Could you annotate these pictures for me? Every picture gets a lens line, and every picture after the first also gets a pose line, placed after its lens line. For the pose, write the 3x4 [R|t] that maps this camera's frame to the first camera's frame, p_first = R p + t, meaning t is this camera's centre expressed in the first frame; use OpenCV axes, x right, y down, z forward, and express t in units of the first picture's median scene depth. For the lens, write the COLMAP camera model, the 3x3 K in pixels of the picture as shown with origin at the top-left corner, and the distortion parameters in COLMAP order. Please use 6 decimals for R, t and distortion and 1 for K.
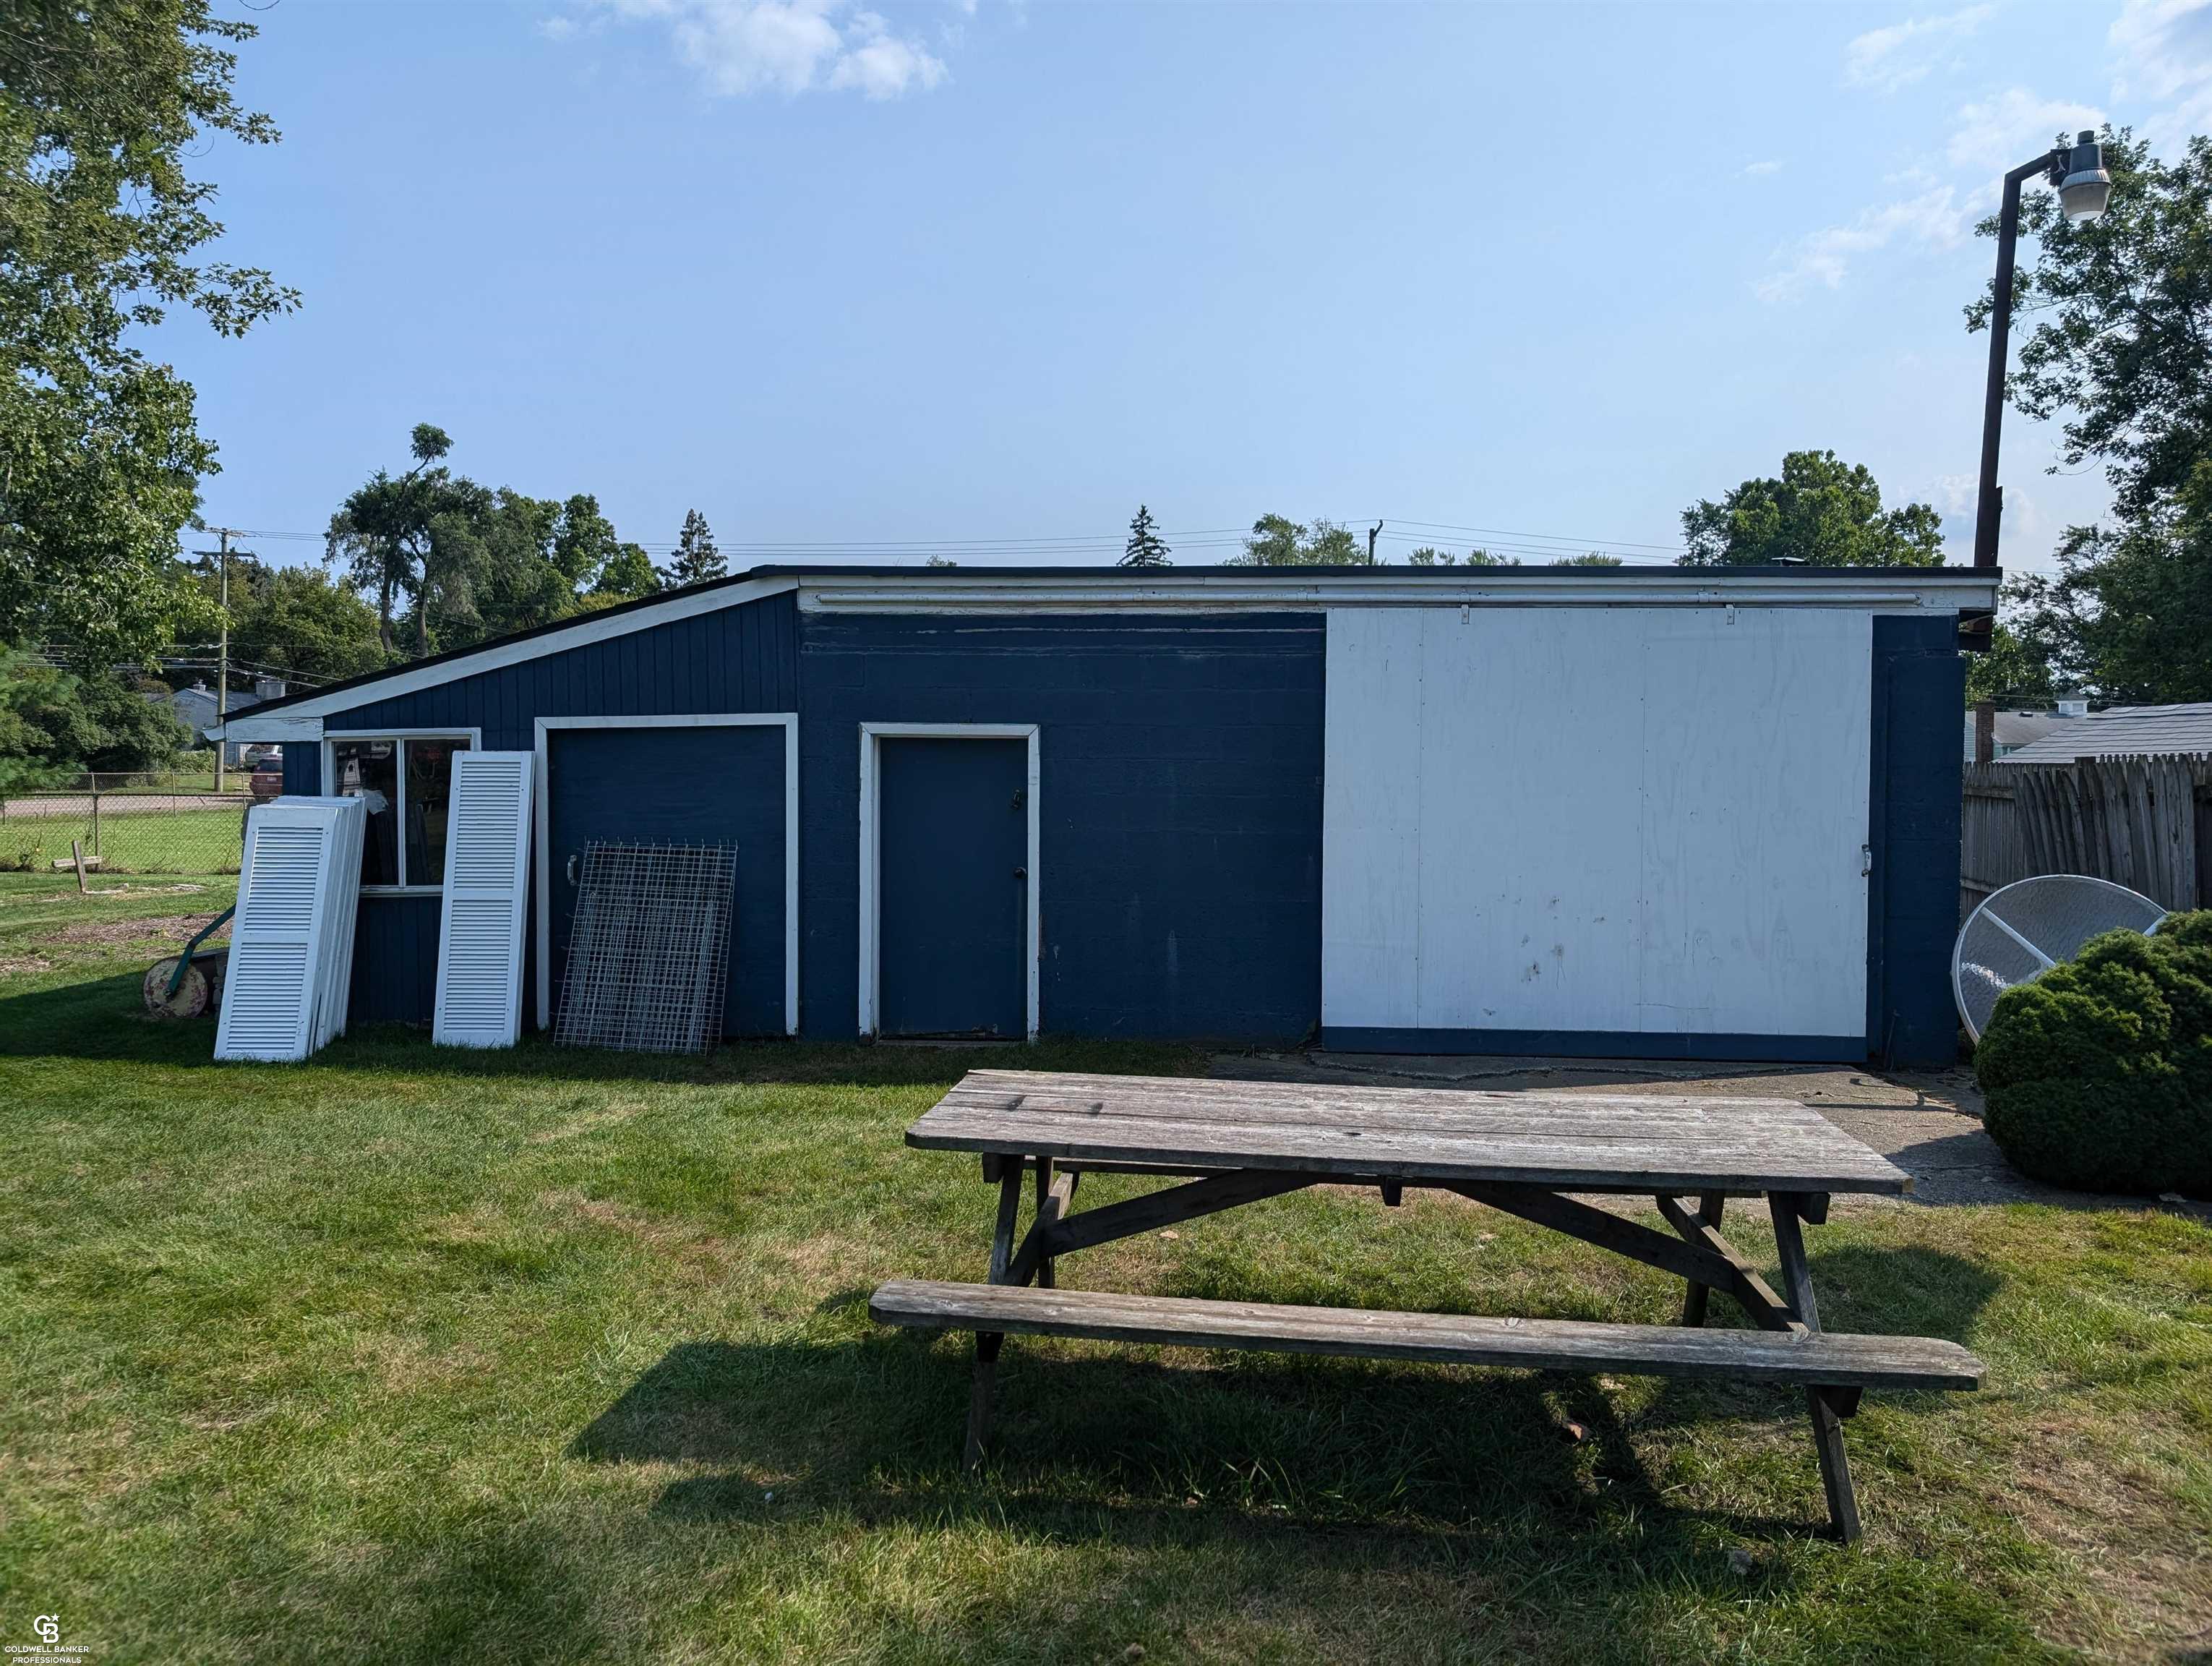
lens RADIAL K [[1540.2, 0, 1125.6], [0, 1540.2, 829.1], [0, 0, 1]] dist [0.014795, 0.000409]
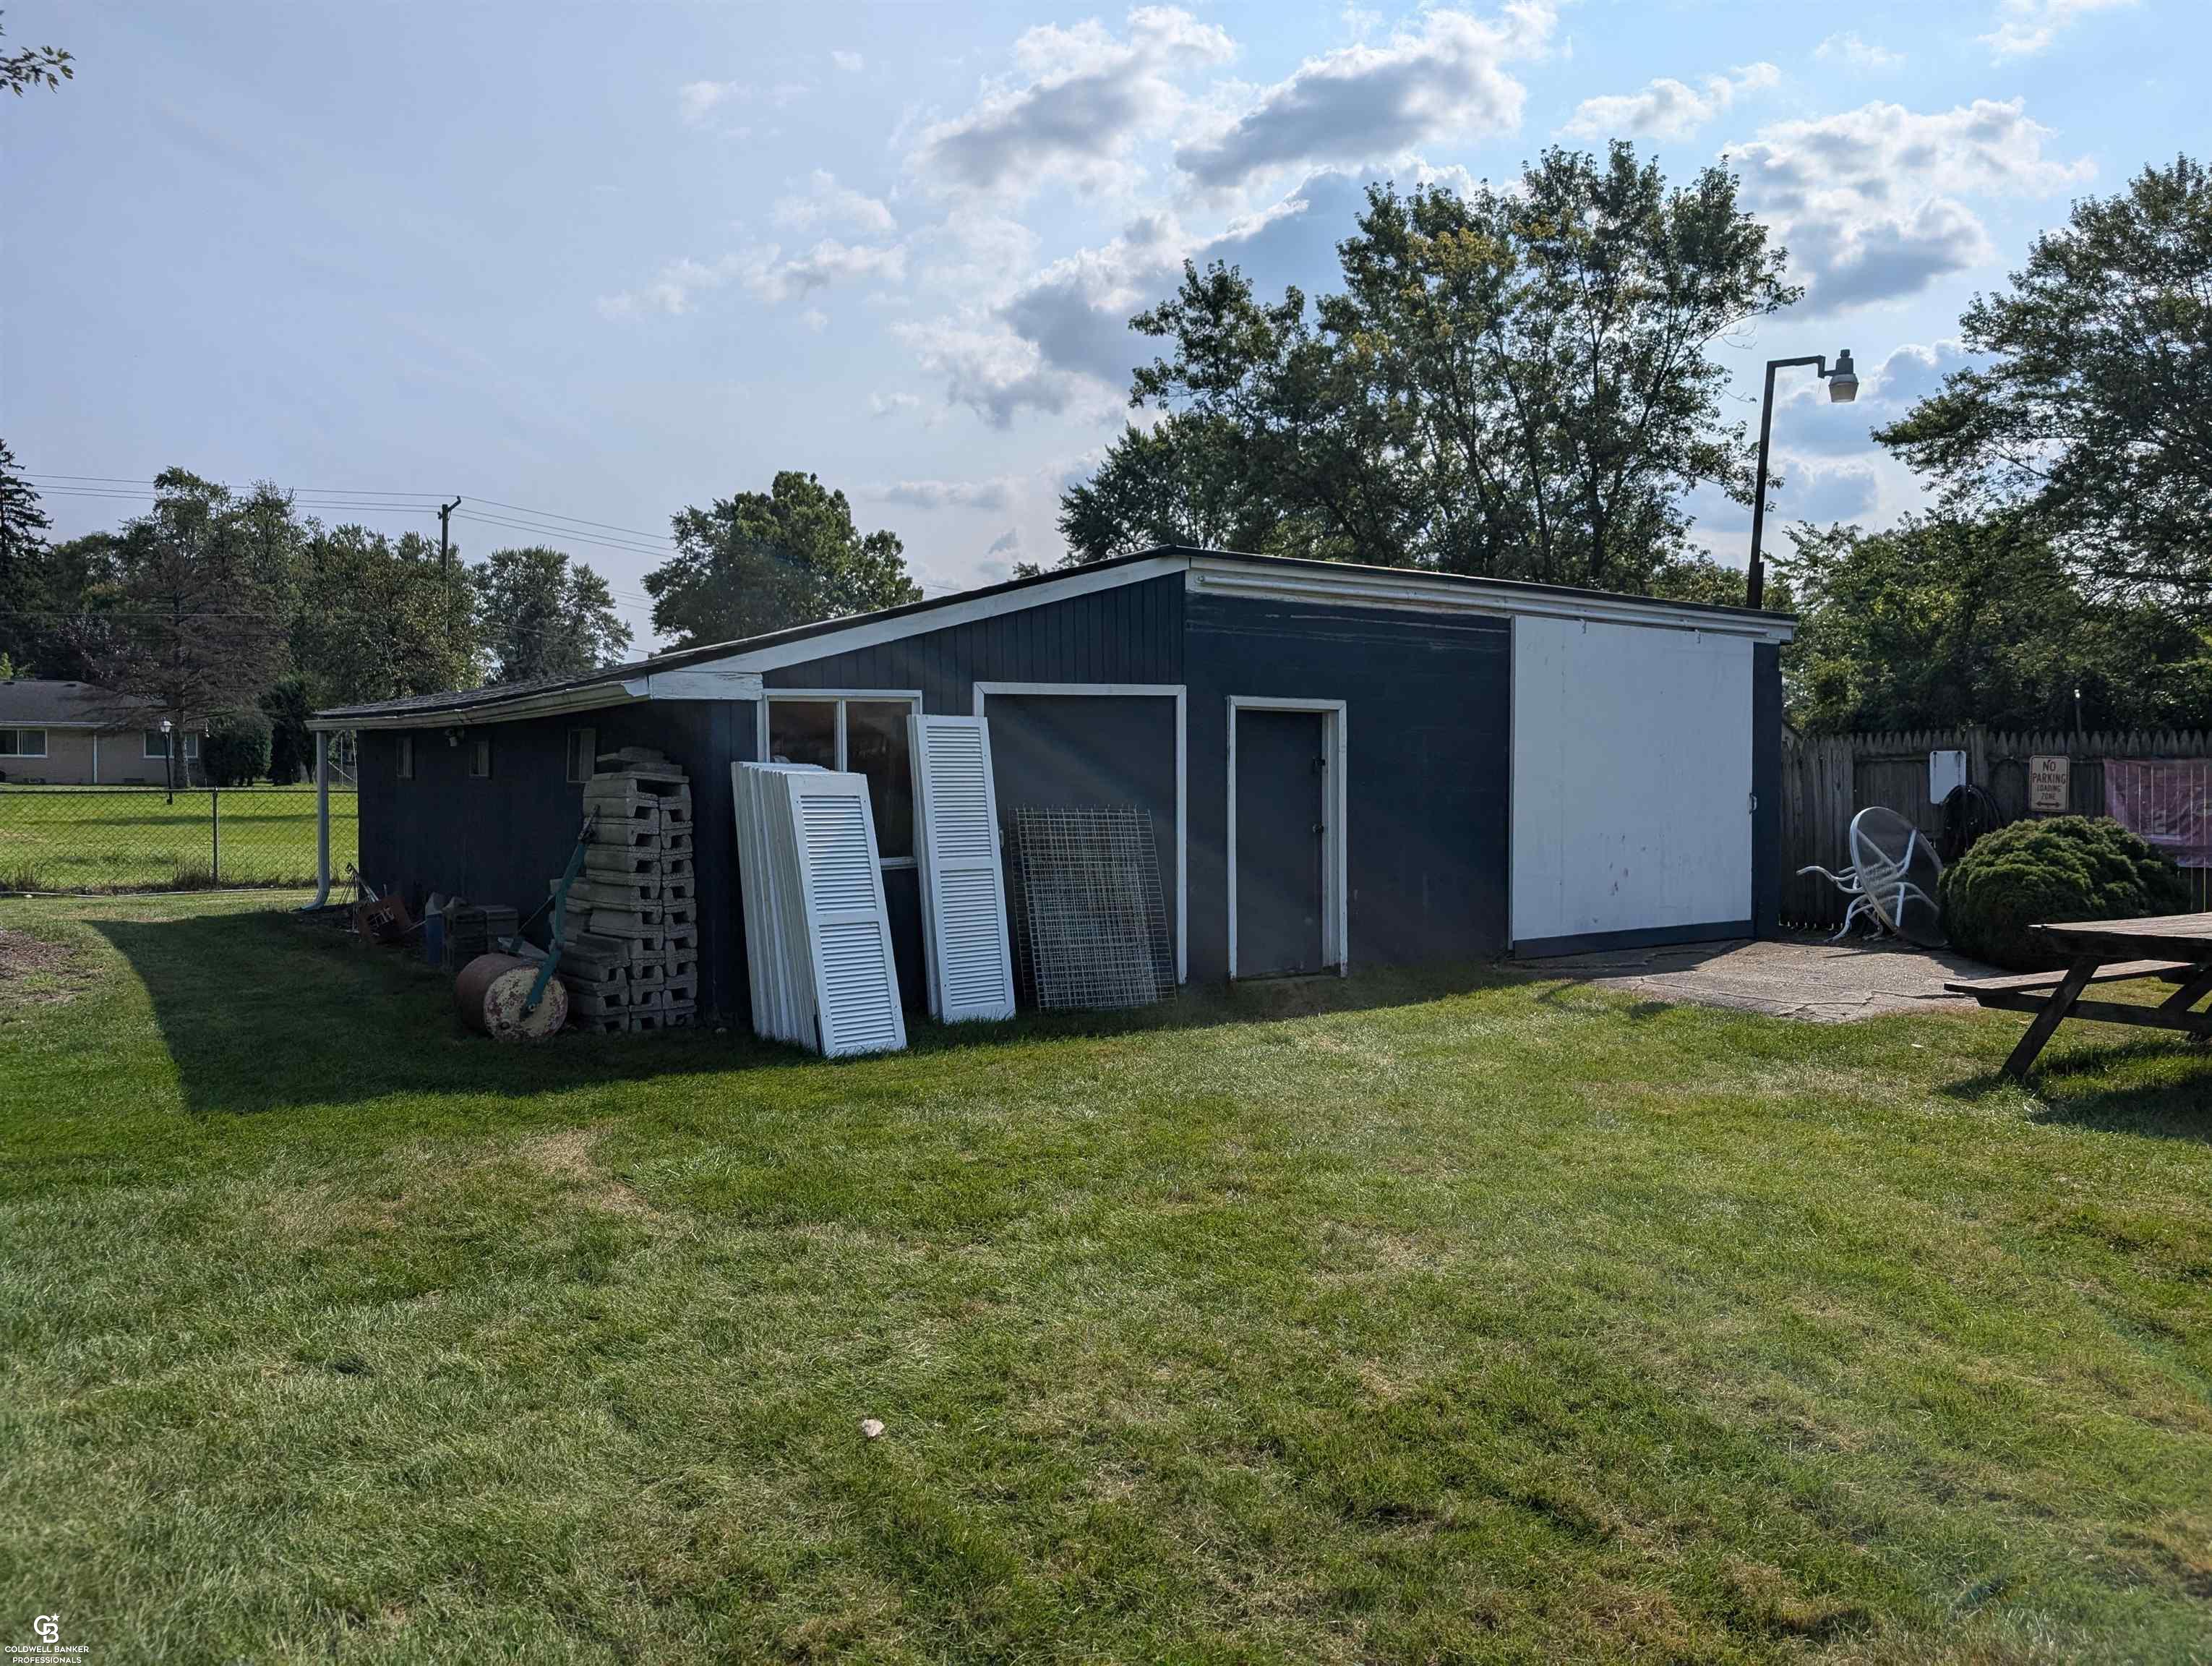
lens RADIAL K [[1540.2, 0, 1125.6], [0, 1540.2, 829.1], [0, 0, 1]] dist [0.014795, 0.000409]
pose [[0.784763, -0.027382, 0.619191, -0.902410], [0.026834, 0.999588, 0.010195, 0.012819], [-0.619215, 0.008614, 0.785174, 0.182189]]
